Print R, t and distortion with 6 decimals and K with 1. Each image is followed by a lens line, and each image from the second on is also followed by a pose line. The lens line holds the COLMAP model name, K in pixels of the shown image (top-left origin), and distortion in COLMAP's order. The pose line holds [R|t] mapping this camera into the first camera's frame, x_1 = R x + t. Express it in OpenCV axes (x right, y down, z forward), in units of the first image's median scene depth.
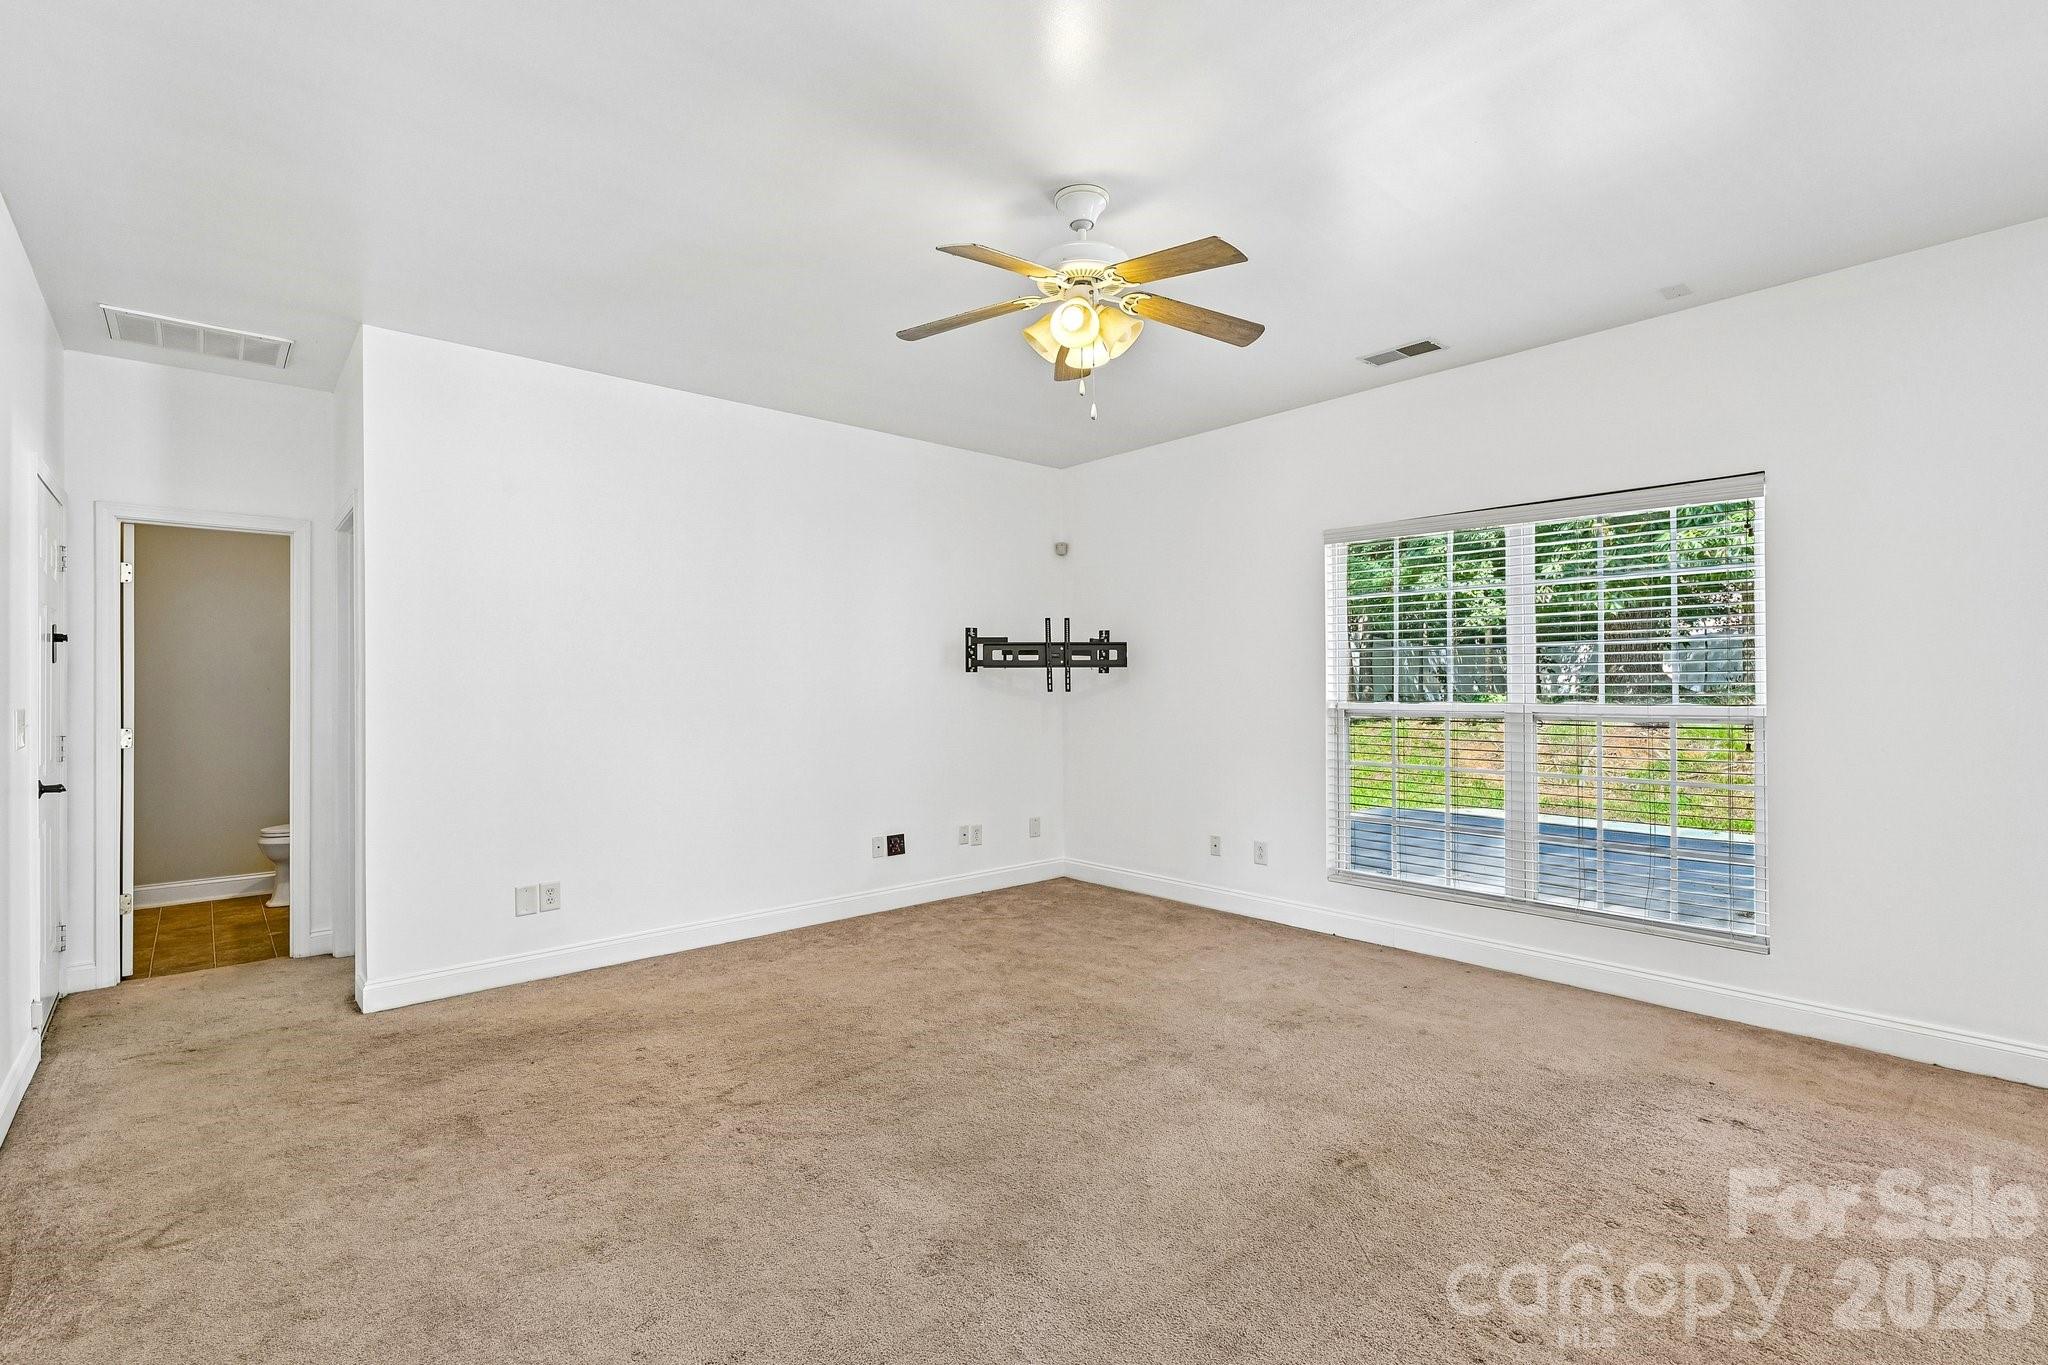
lens RADIAL K [[933.9, 0, 1024.0], [0, 933.9, 682.5], [0, 0, 1]] dist [0.003706, 0.000288]
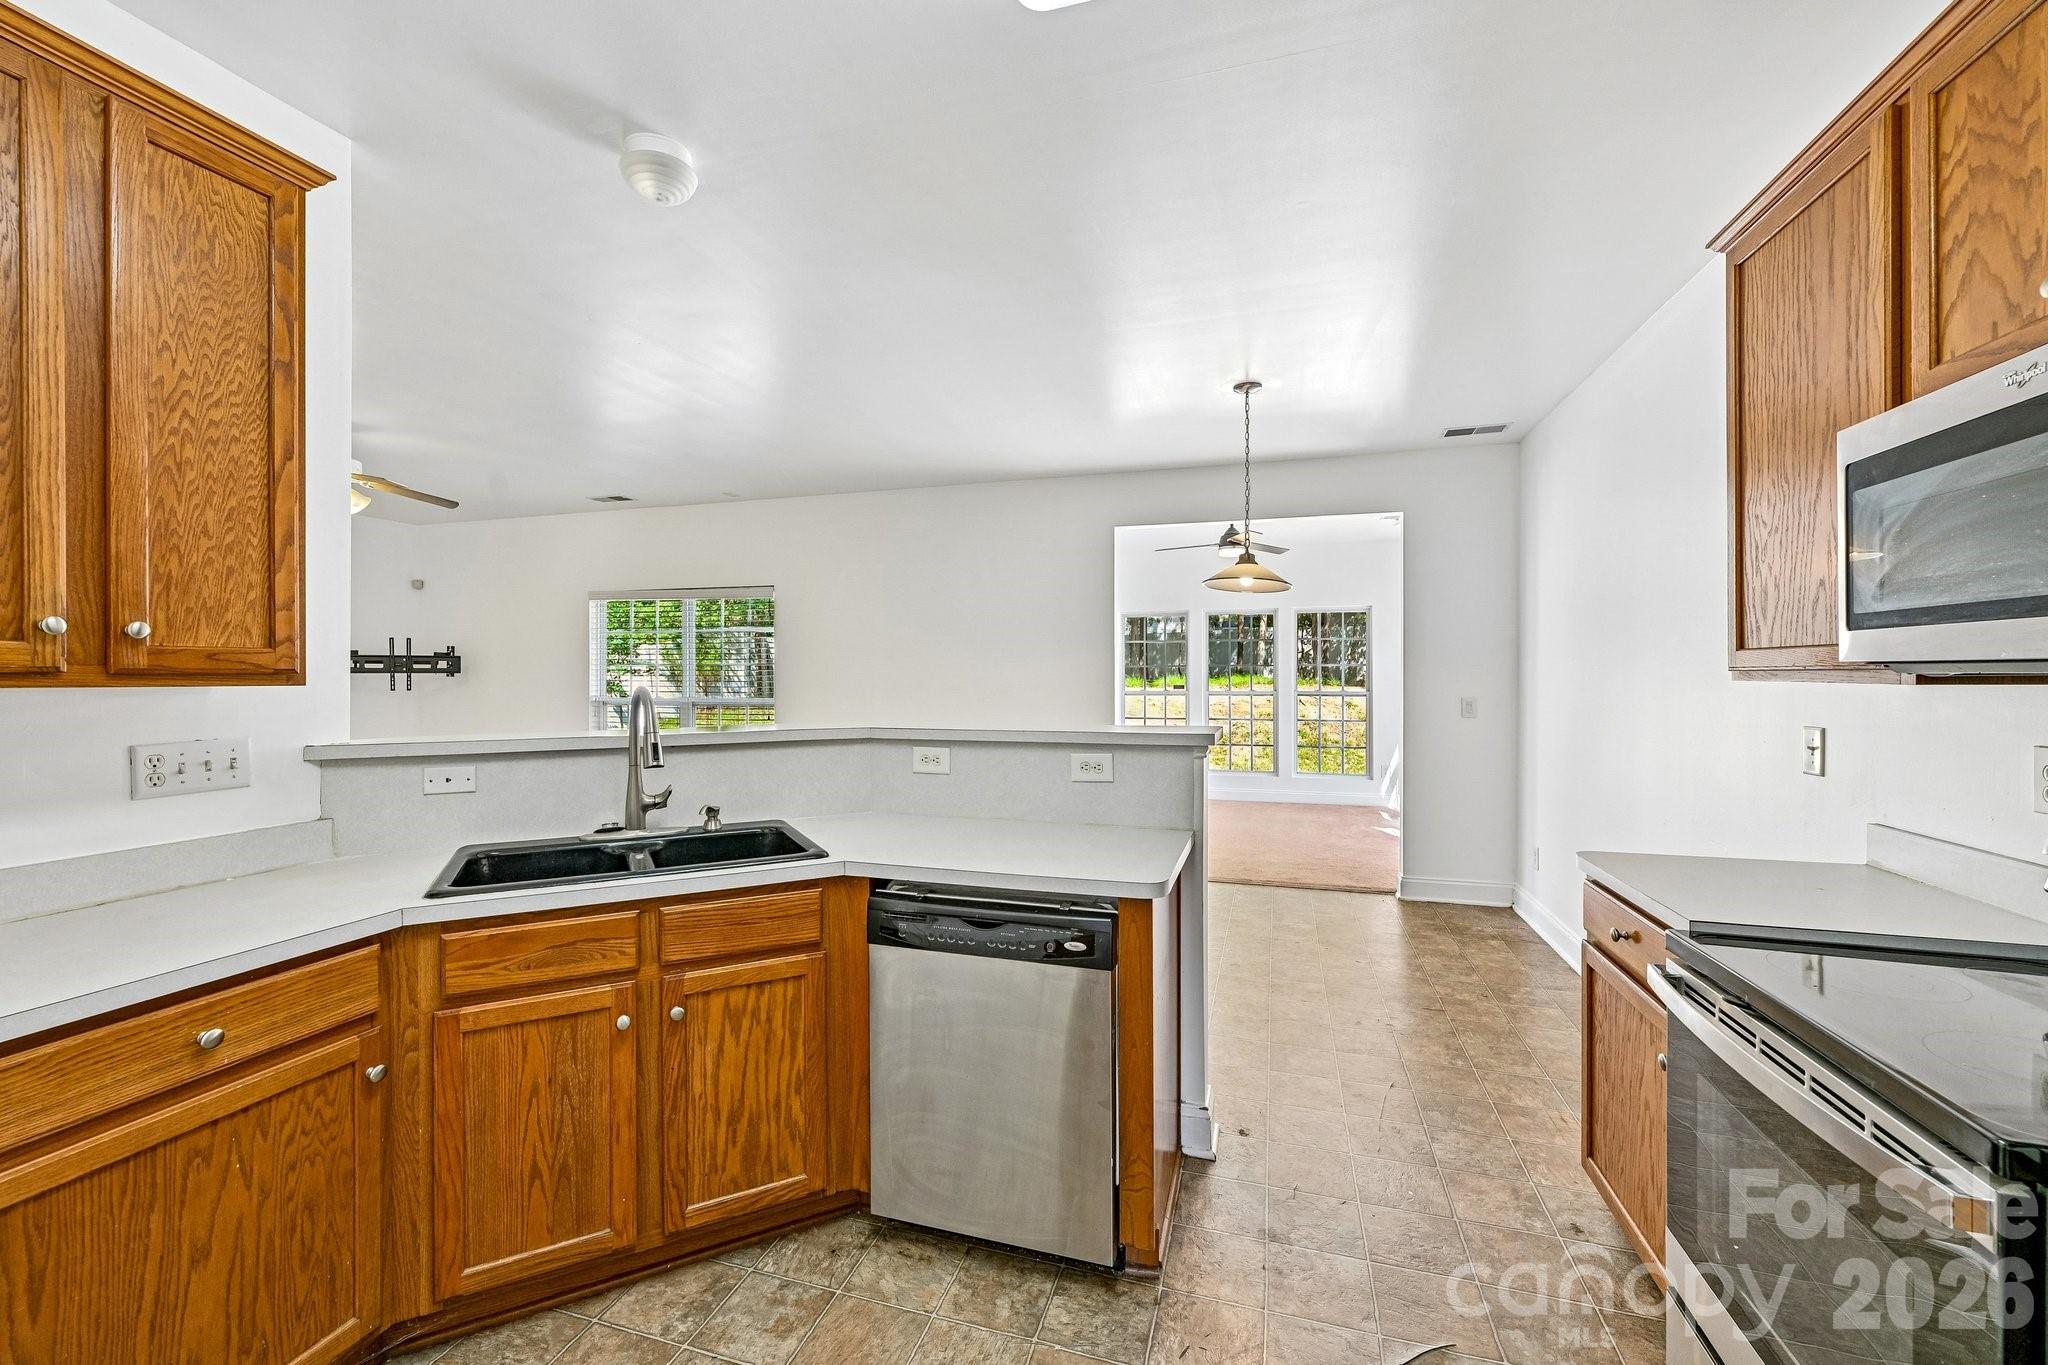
lens RADIAL K [[822.5, 0, 1023.7], [0, 822.5, 677.6], [0, 0, 1]] dist [-0.002730, -0.000180]
pose [[0.856293, 0.002676, 0.516484, 0.262940], [-0.005864, 0.999972, 0.004541, -0.027248], [-0.516457, -0.006917, 0.856285, -0.702661]]
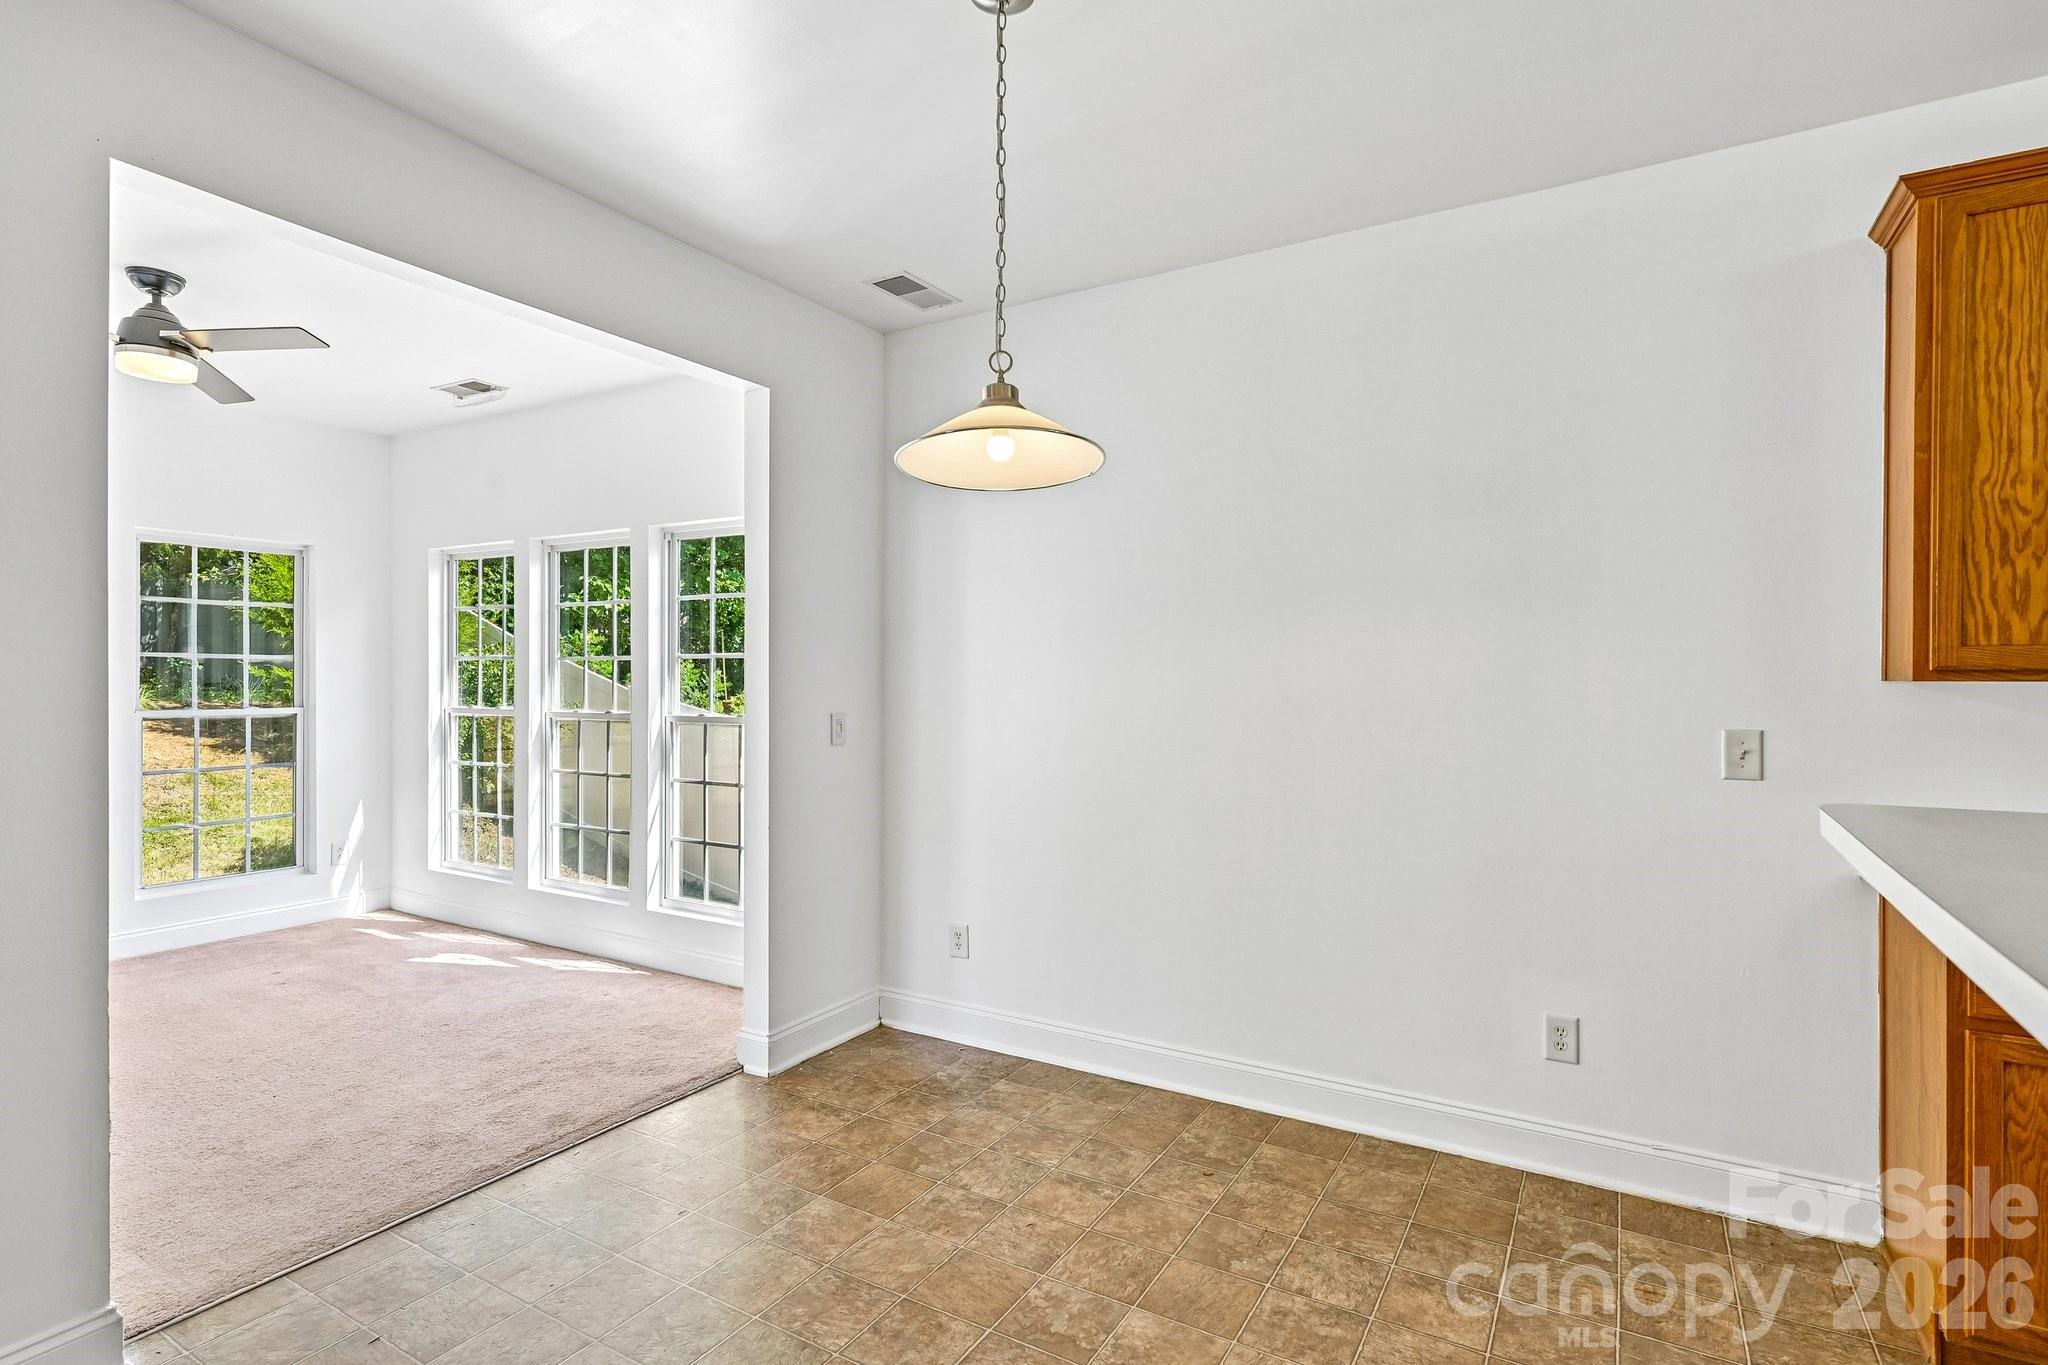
lens RADIAL K [[1020.0, 0, 1024.0], [0, 1020.0, 682.5], [0, 0, 1]] dist [0.006623, 0.000607]
pose [[-0.293392, -0.000485, 0.955992, 0.493499], [-0.001953, 0.999998, -0.000092, -0.024493], [-0.955990, -0.001894, -0.293392, 0.086119]]
